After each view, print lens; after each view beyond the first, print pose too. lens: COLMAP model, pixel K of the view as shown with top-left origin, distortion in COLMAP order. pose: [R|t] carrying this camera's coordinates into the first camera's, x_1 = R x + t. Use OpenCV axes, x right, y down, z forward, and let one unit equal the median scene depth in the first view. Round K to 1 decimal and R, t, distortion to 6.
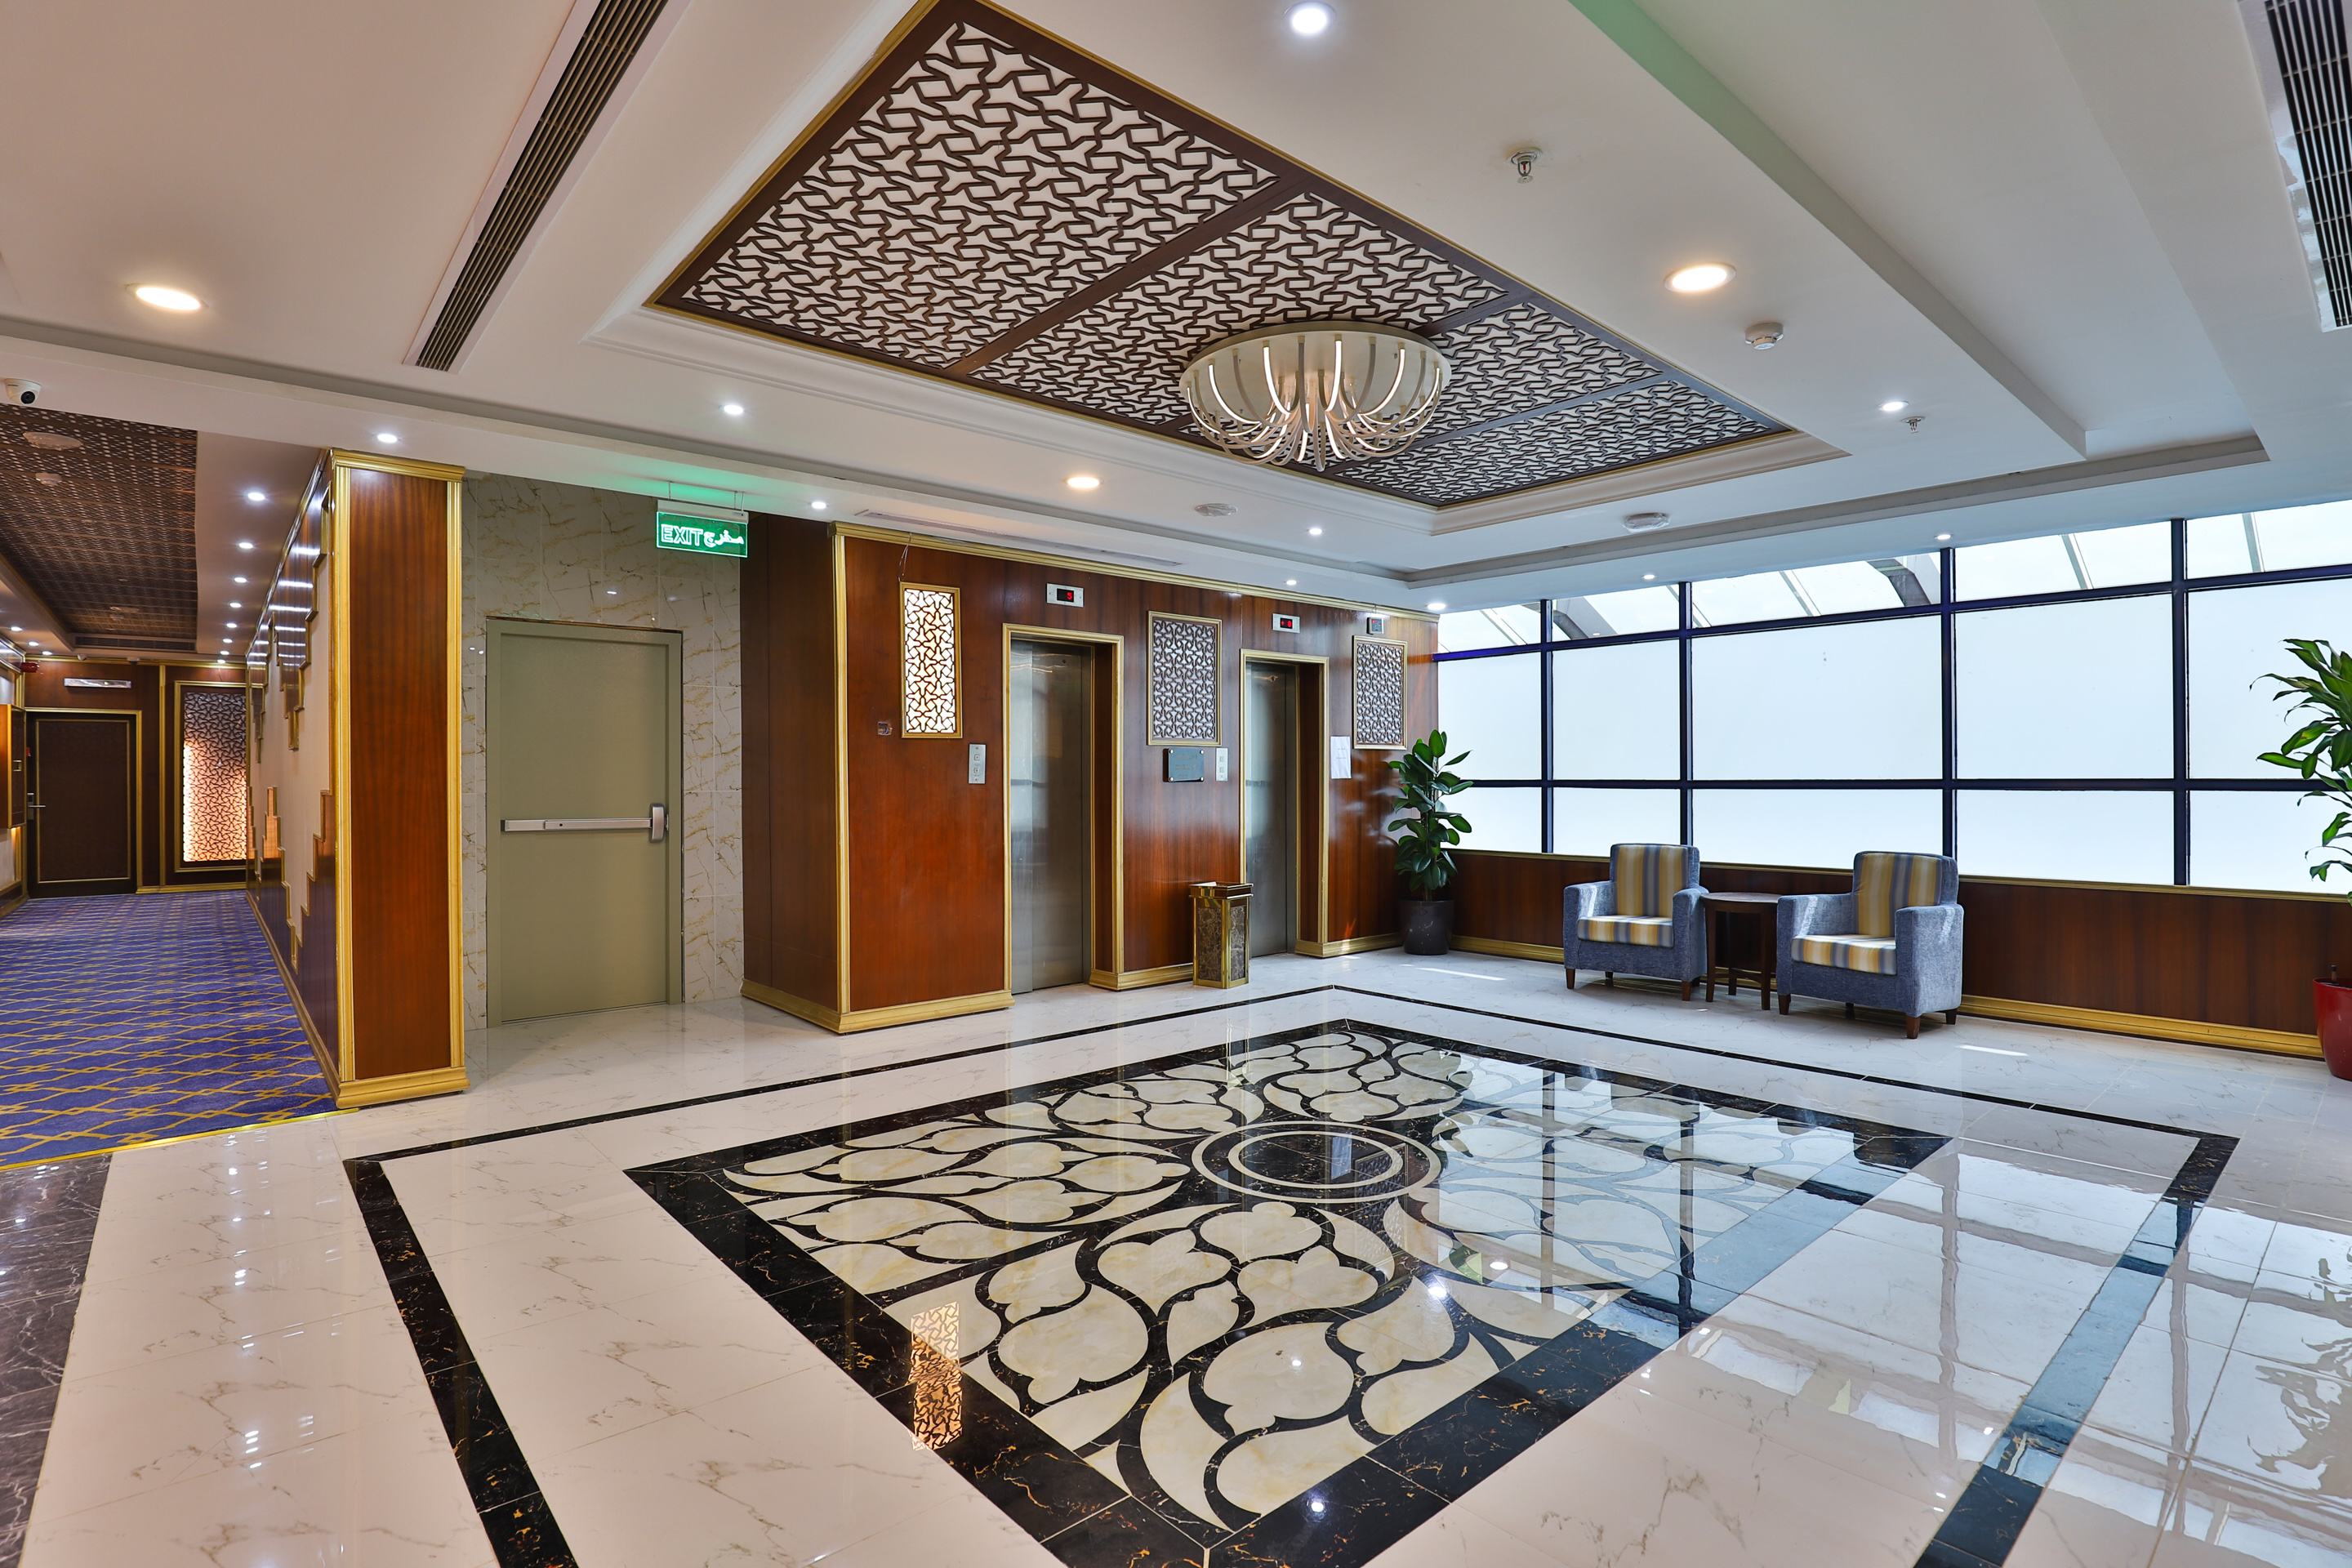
lens RADIAL K [[1129.2, 0, 1176.0], [0, 1129.2, 784.0], [0, 0, 1]] dist [-0.026445, -0.000200]
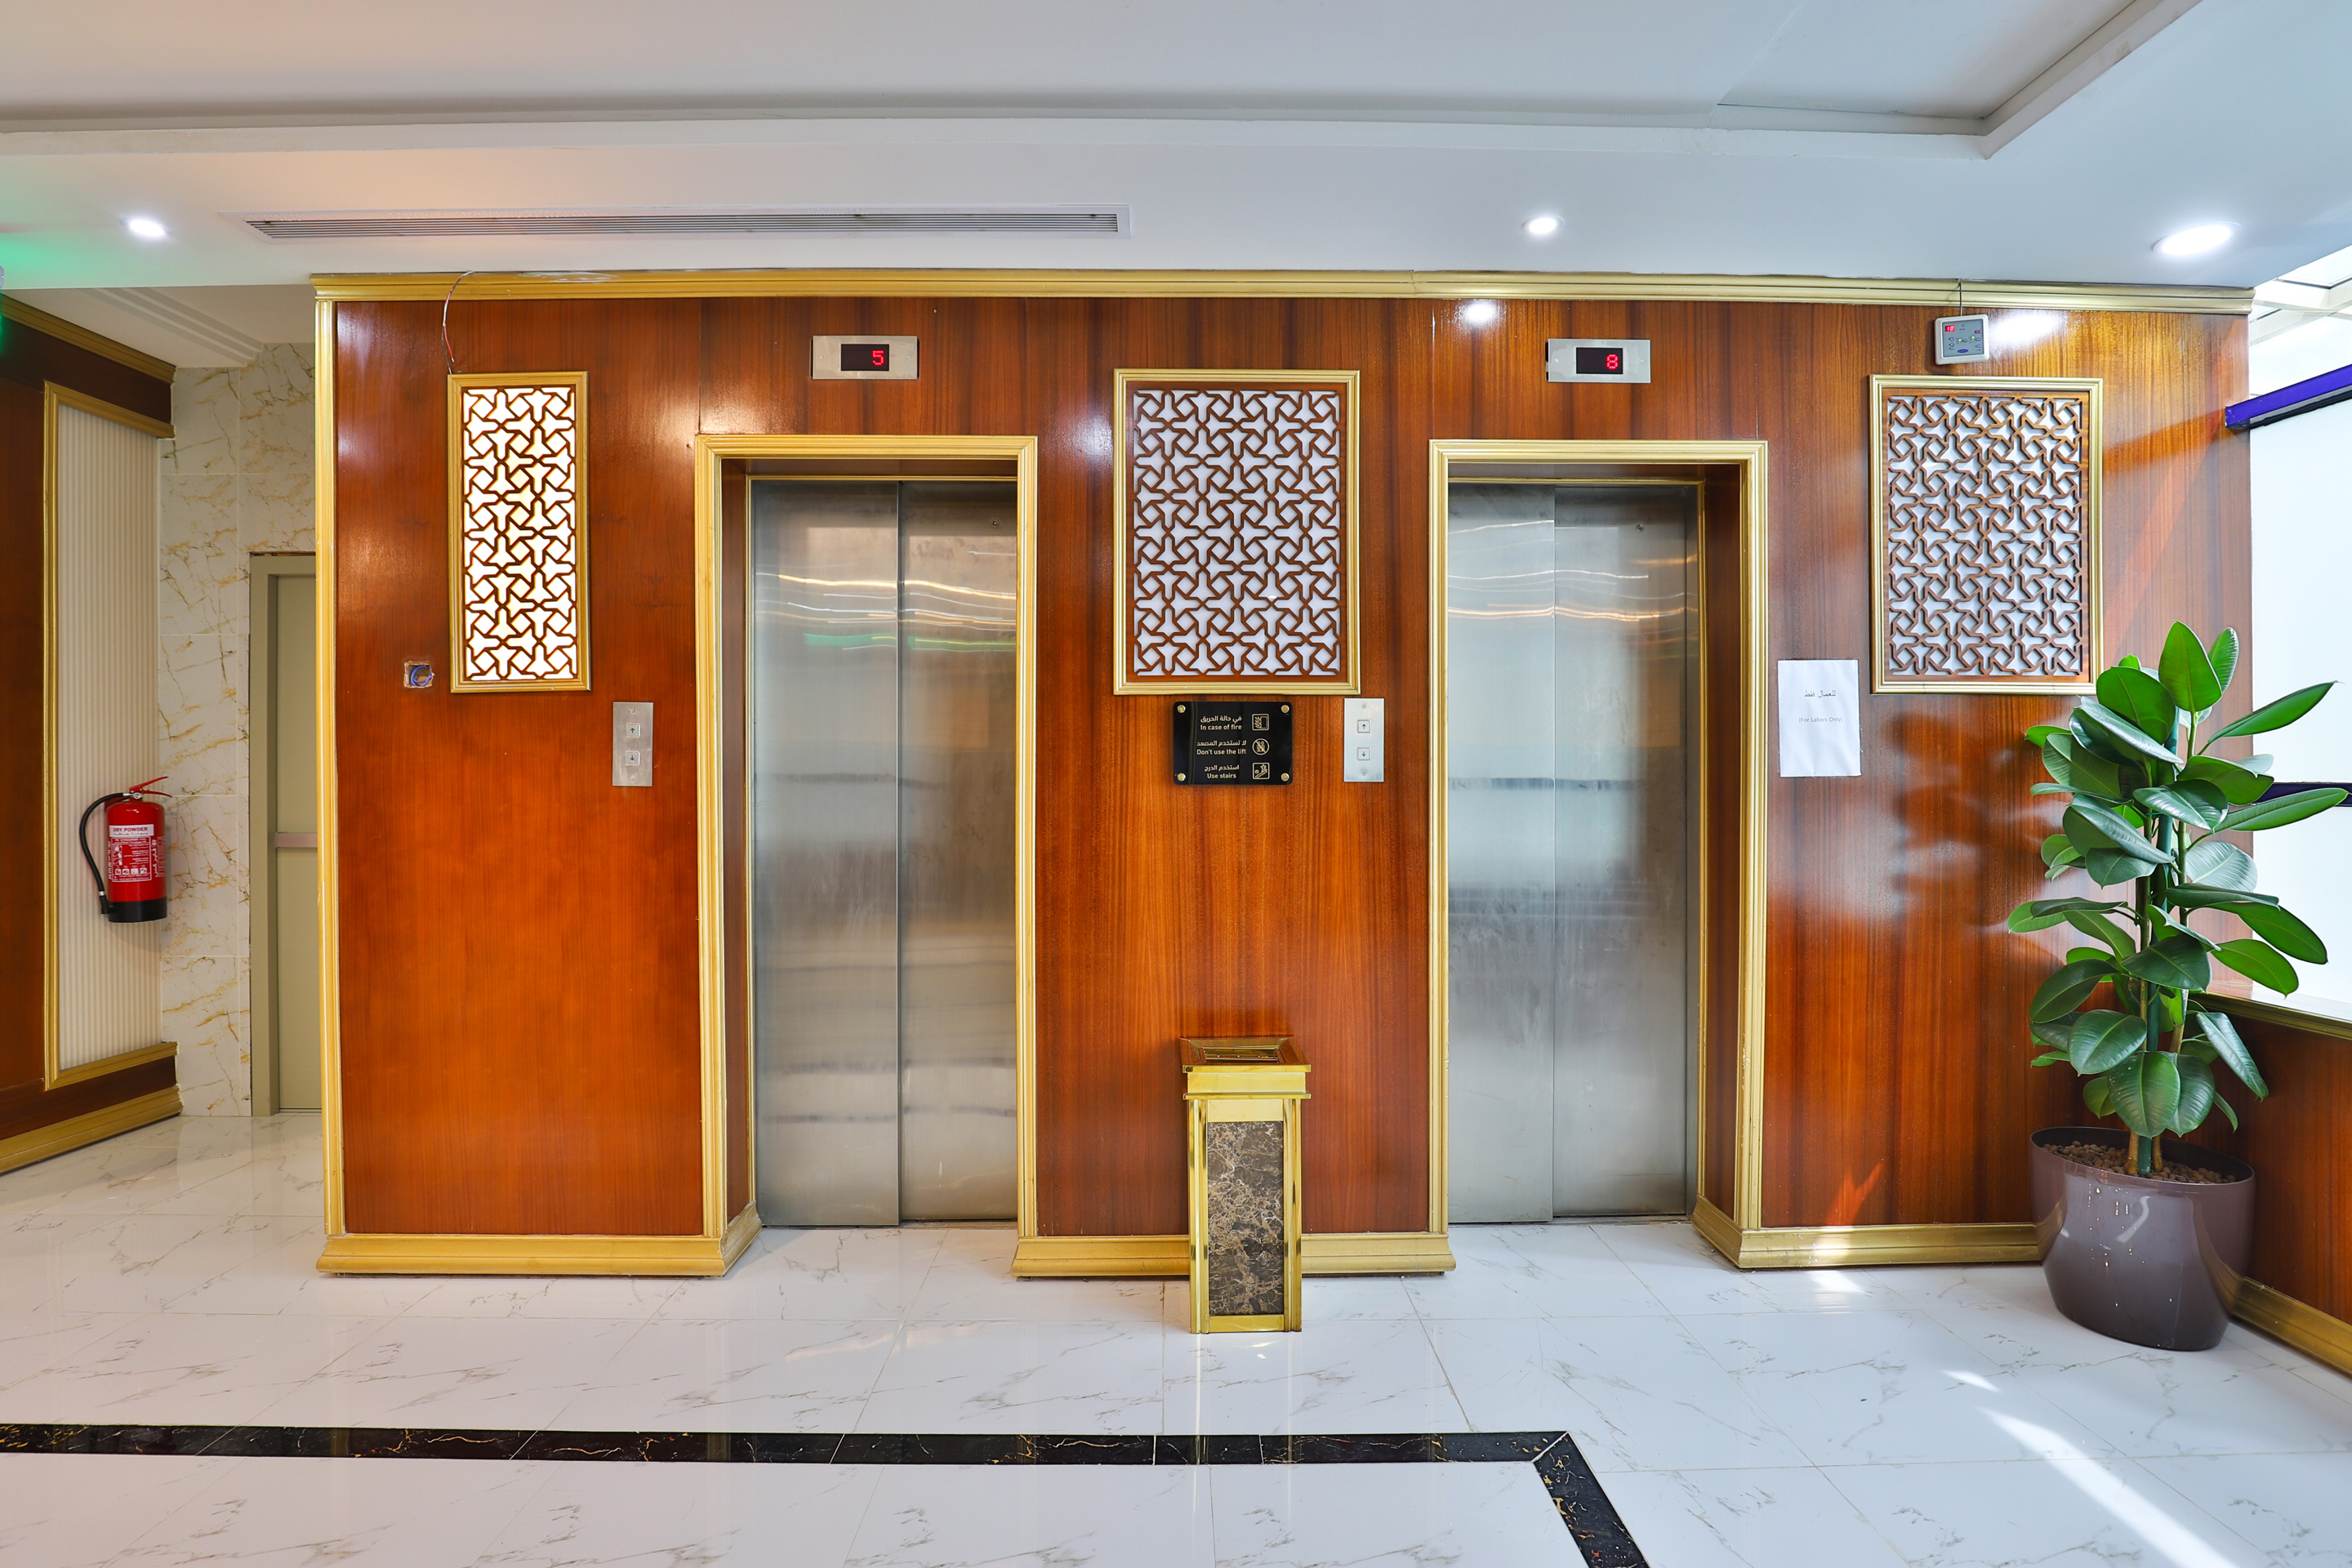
lens RADIAL K [[1129.2, 0, 1176.0], [0, 1129.2, 784.0], [0, 0, 1]] dist [-0.026445, -0.000200]
pose [[0.758792, 0.005775, -0.651307, 0.247689], [-0.004774, 0.999983, 0.003305, -0.003482], [0.651316, 0.000602, 0.758807, 0.665232]]
